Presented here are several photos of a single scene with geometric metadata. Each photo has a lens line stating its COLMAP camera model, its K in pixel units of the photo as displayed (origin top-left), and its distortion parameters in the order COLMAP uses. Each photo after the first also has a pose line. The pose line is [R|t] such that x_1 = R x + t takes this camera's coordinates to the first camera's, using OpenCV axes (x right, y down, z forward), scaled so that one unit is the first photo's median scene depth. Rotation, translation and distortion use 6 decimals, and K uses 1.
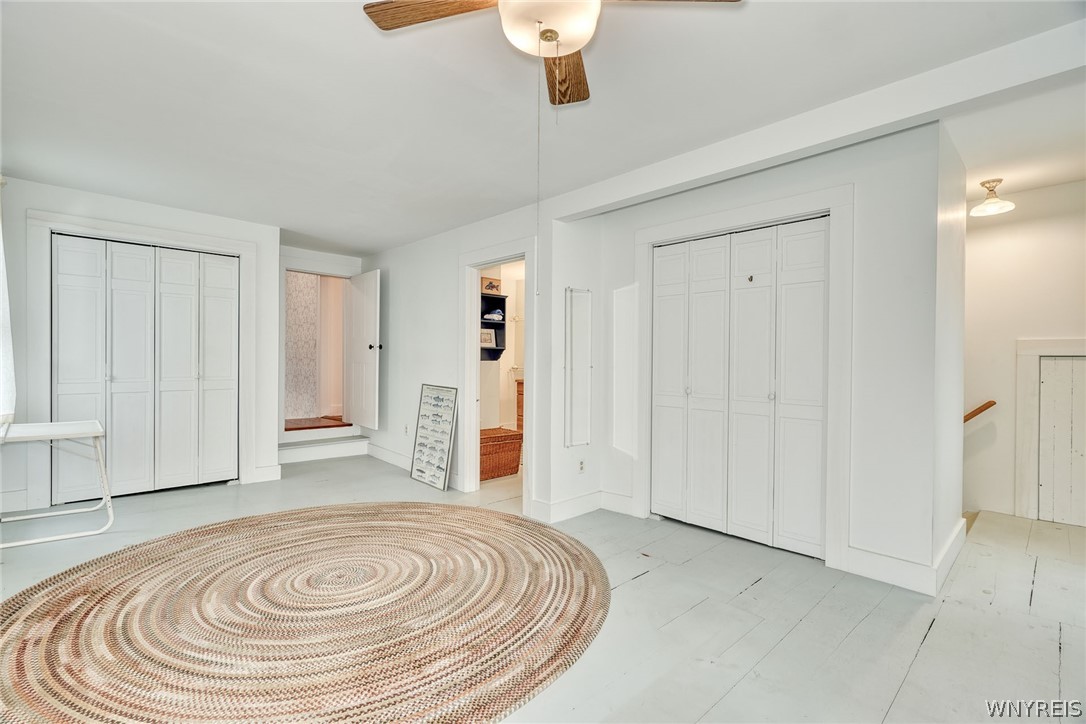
lens RADIAL K [[489.0, 0, 543.0], [0, 489.0, 362.0], [0, 0, 1]] dist [0.001014, 0.000318]
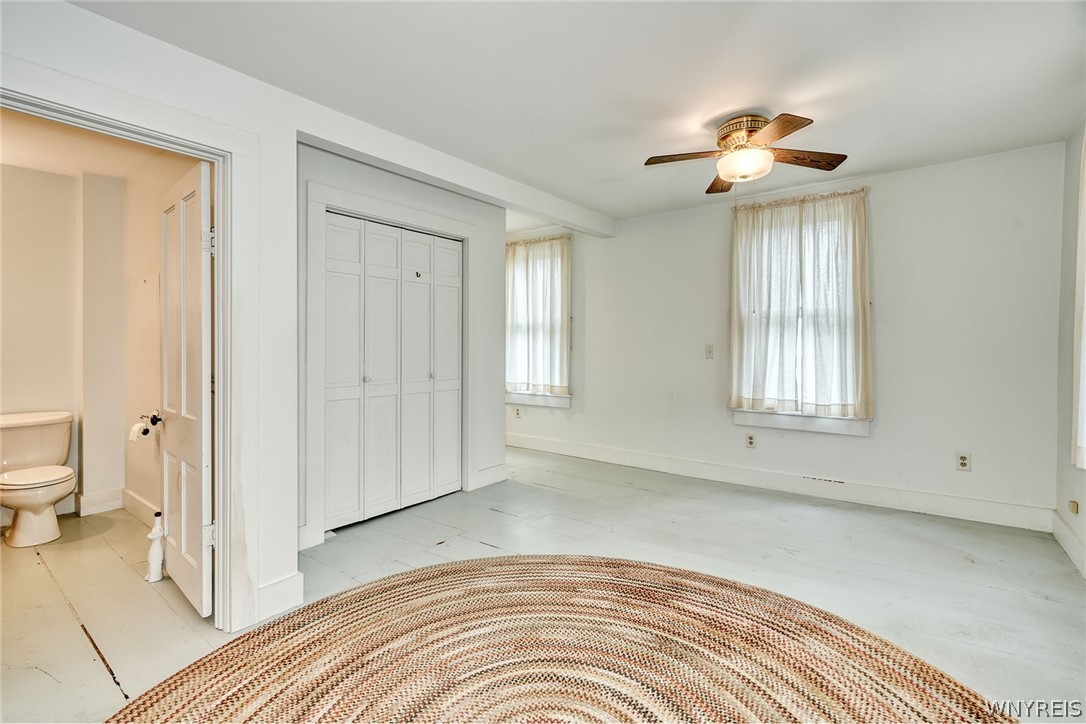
lens RADIAL K [[493.3, 0, 542.3], [0, 493.3, 345.2], [0, 0, 1]] dist [-0.000832, -0.000129]
pose [[-0.151414, -0.004745, 0.988459, -0.835918], [0.004621, 0.999974, 0.005508, -0.011242], [-0.988460, 0.005401, -0.151388, 0.977791]]
